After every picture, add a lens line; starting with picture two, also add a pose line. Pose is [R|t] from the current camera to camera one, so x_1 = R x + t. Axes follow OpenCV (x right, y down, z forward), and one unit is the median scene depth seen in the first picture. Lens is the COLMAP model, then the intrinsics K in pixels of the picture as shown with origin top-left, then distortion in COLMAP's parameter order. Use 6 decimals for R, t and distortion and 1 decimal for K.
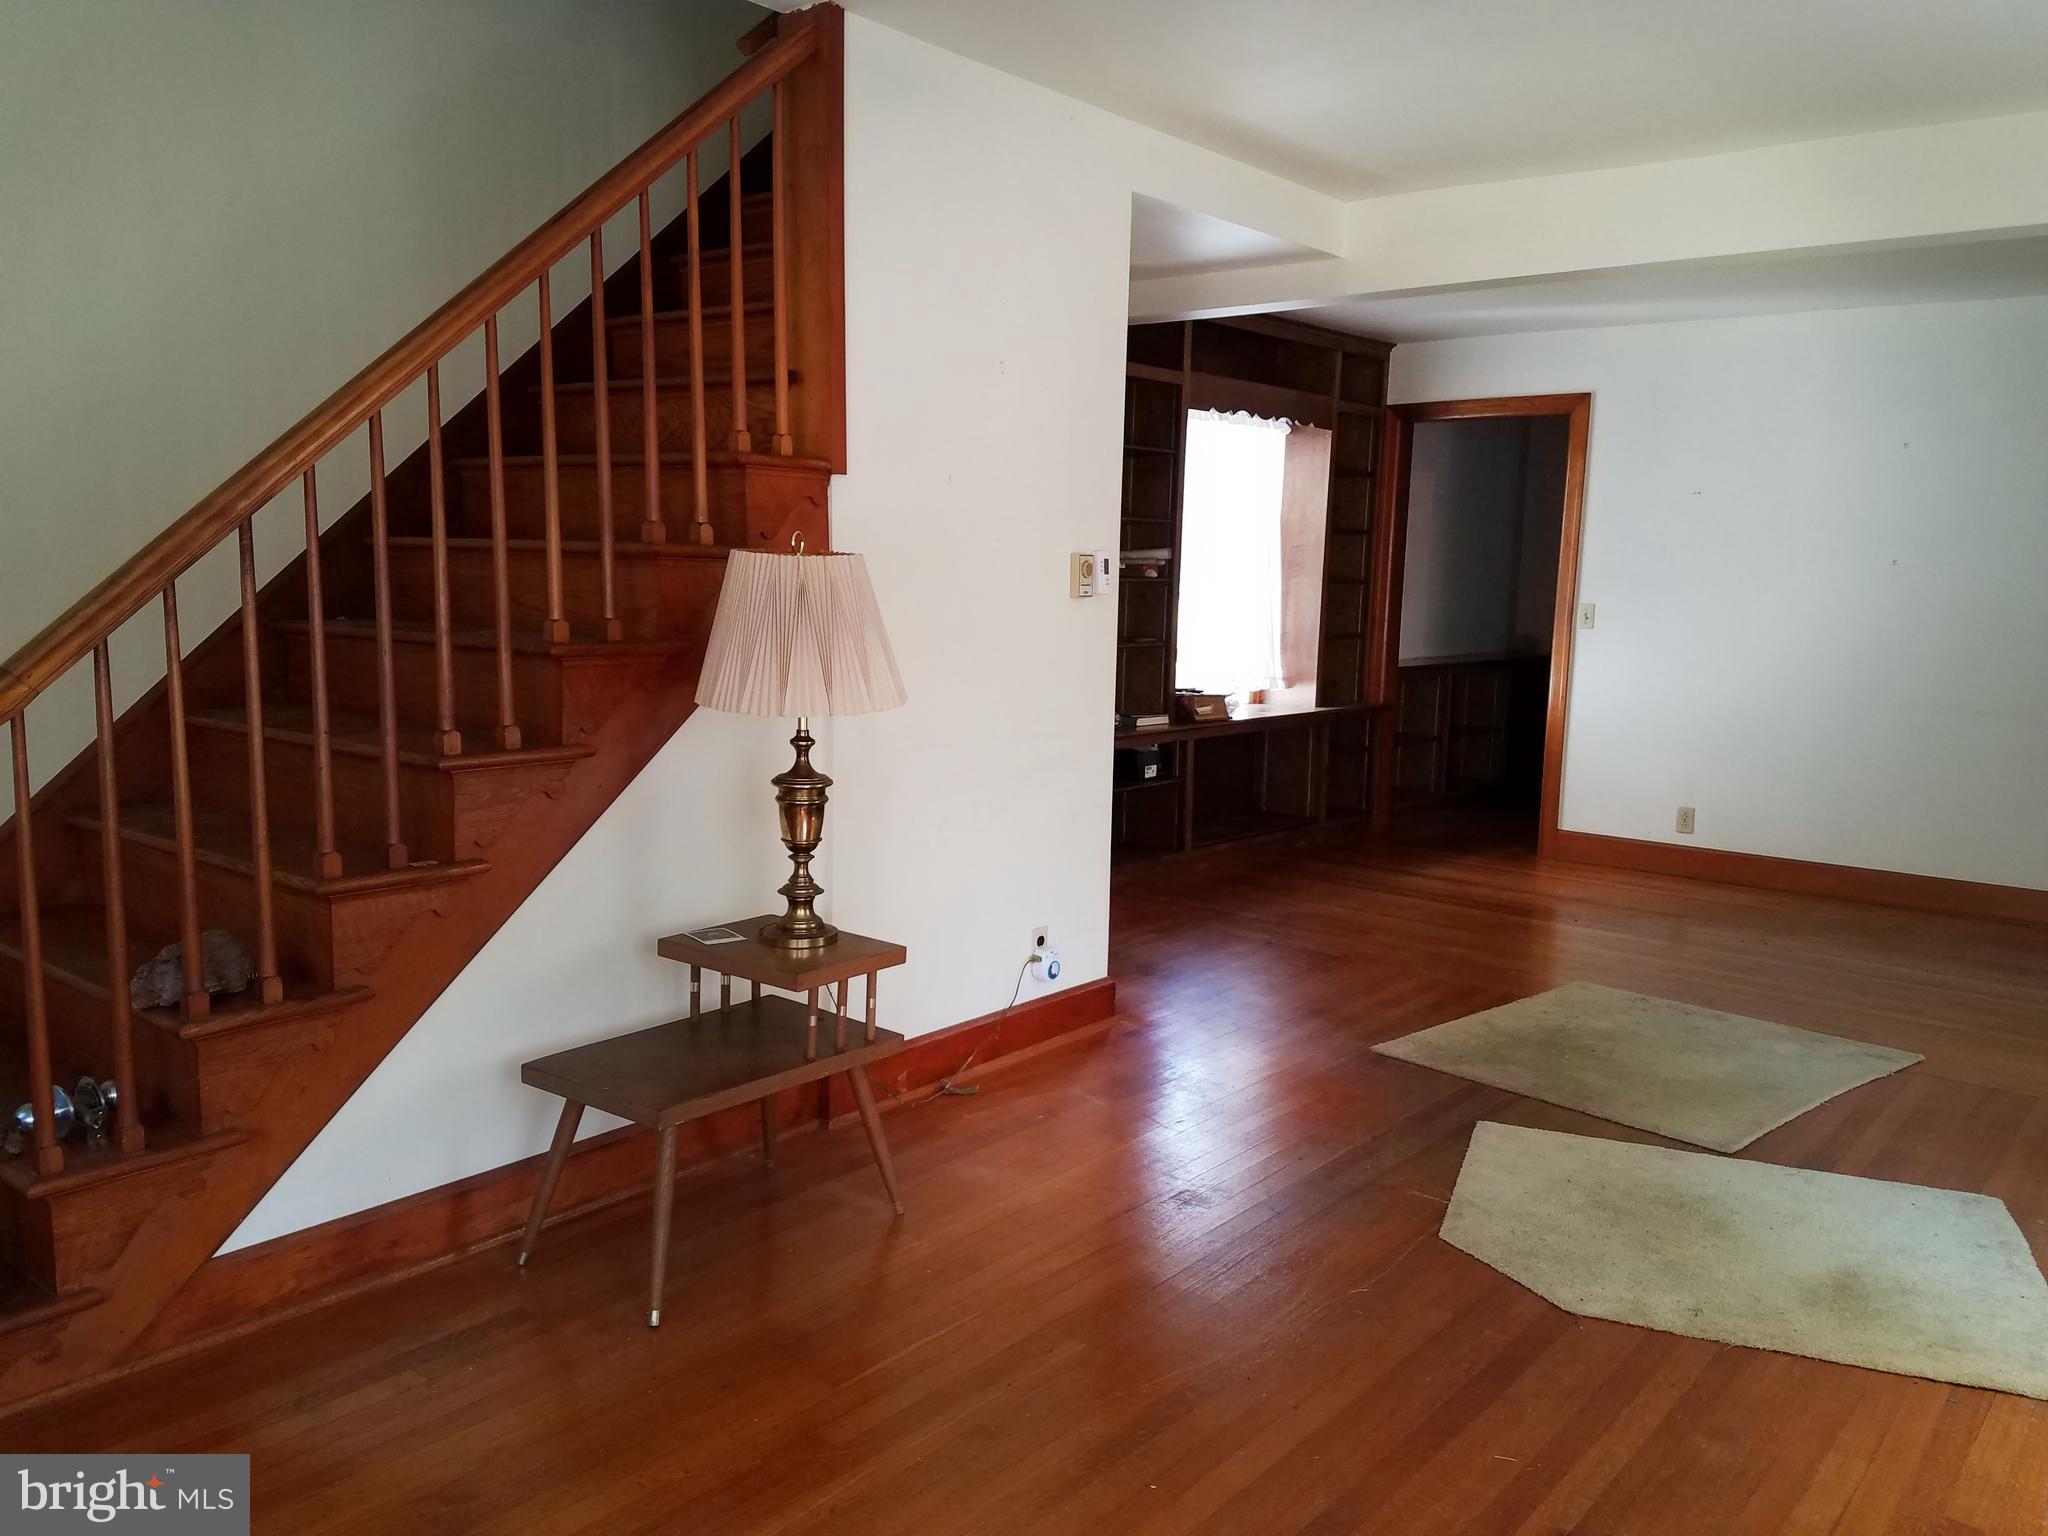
lens RADIAL K [[1470.9, 0, 1024.0], [0, 1470.9, 768.0], [0, 0, 1]] dist [0.000151, -0.000832]
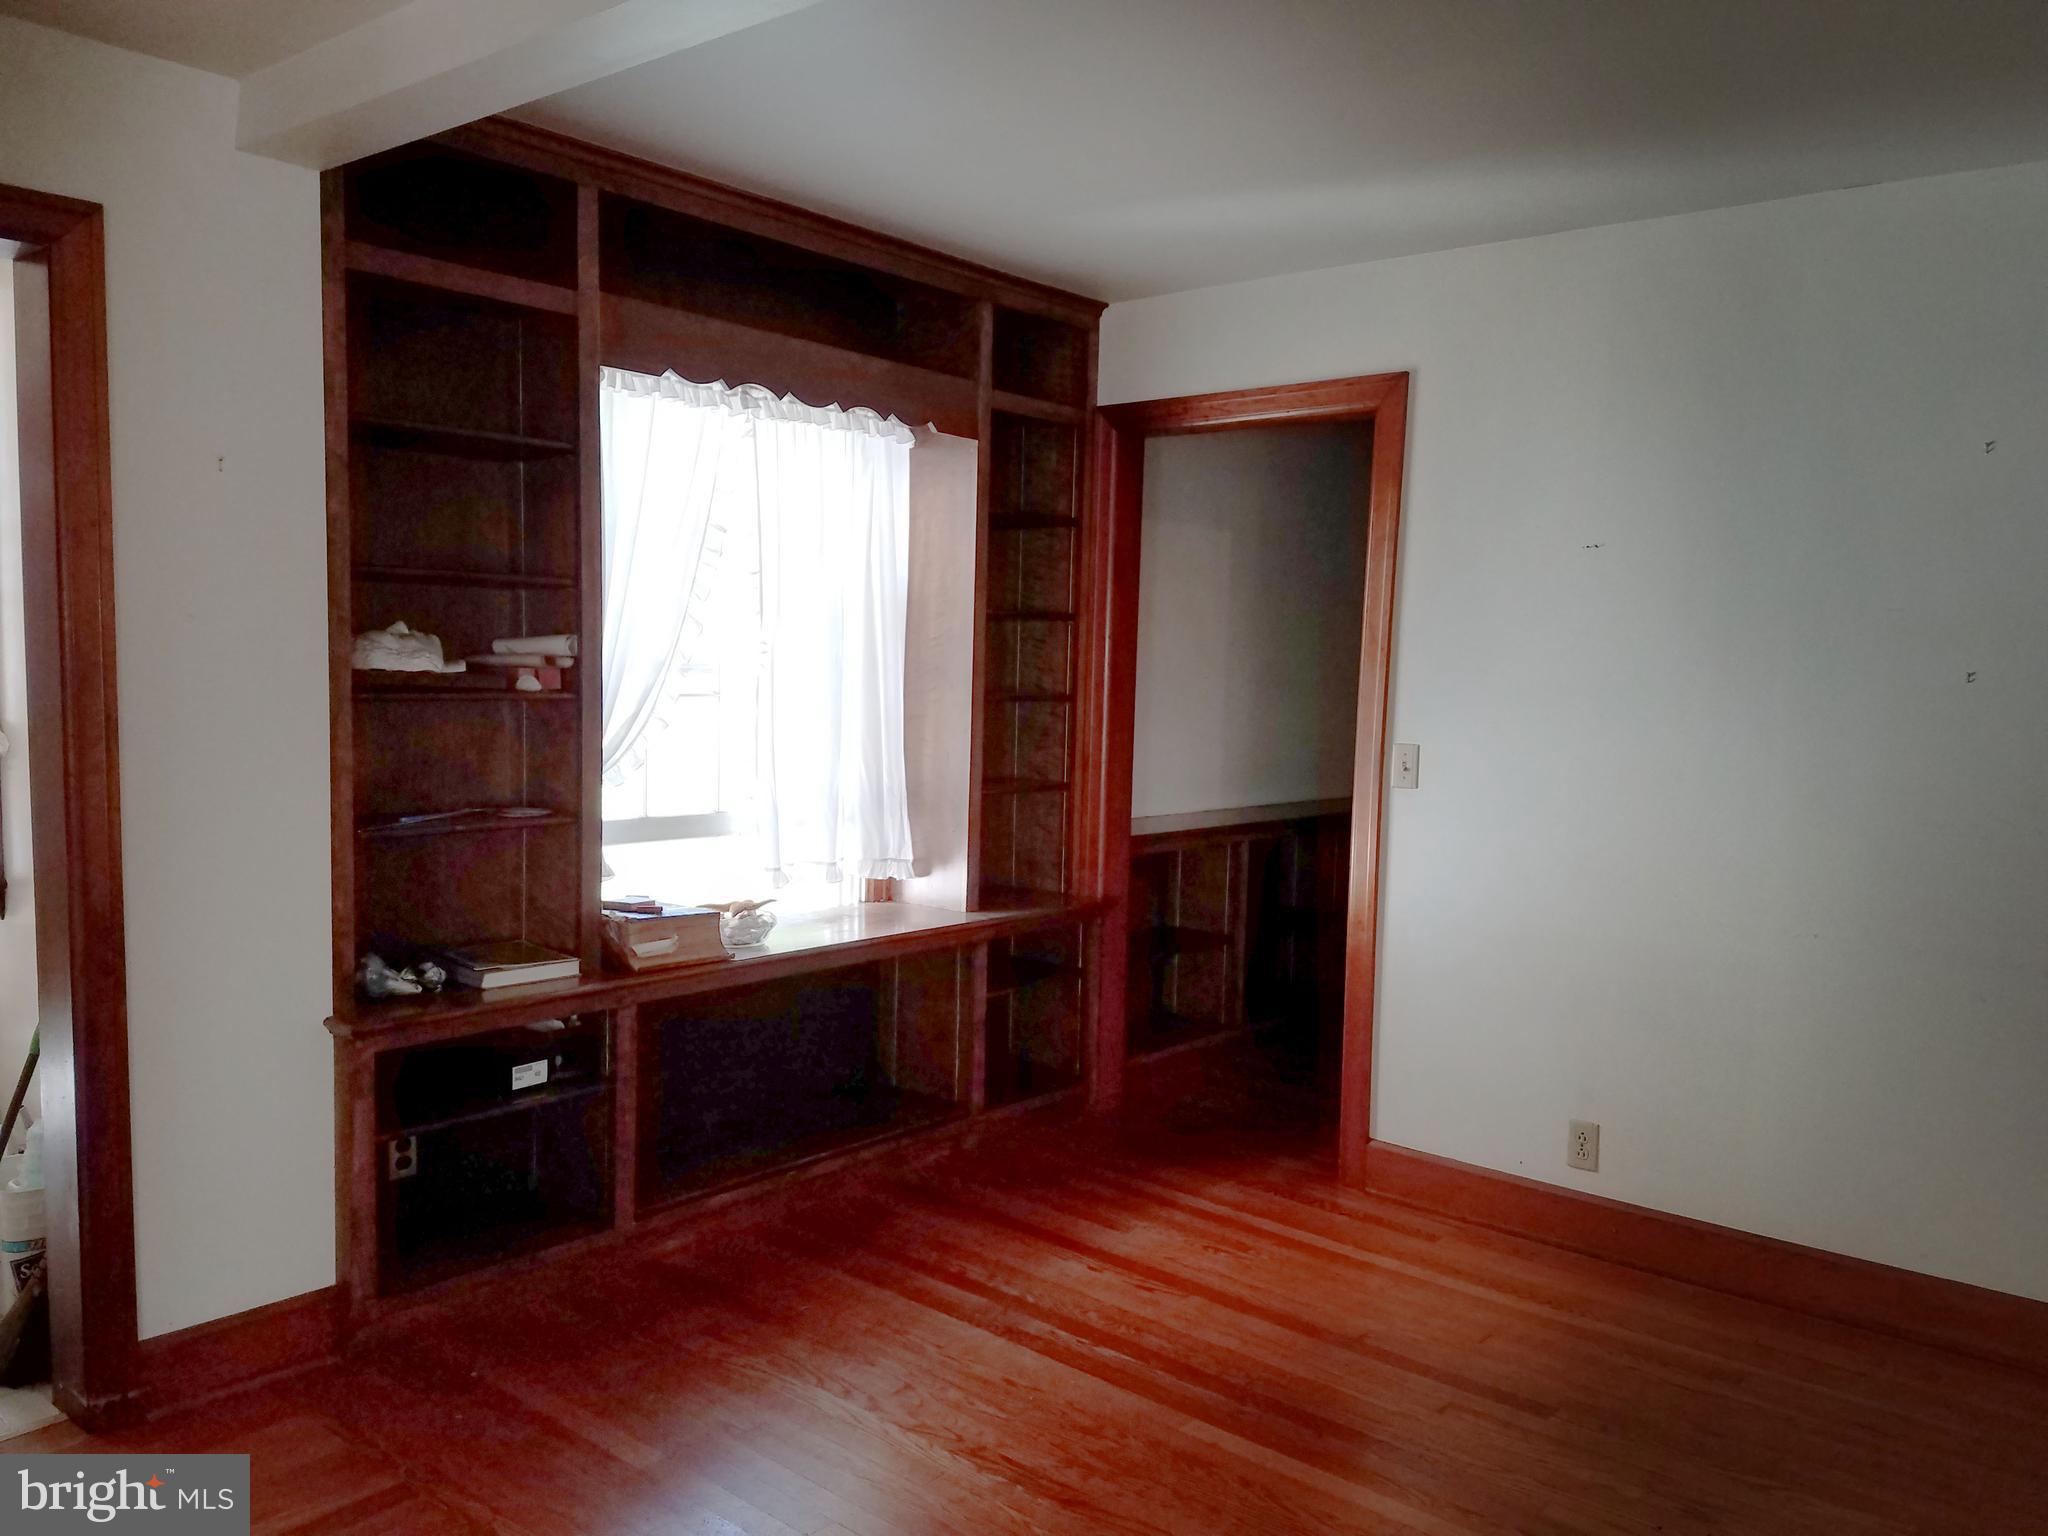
lens RADIAL K [[1545.6, 0, 1024.0], [0, 1545.6, 768.0], [0, 0, 1]] dist [-0.002931, -0.002700]
pose [[0.999354, 0.006105, 0.035427, 0.210801], [-0.003698, 0.997705, -0.067613, -0.060129], [-0.035759, 0.067439, 0.997082, 0.409290]]
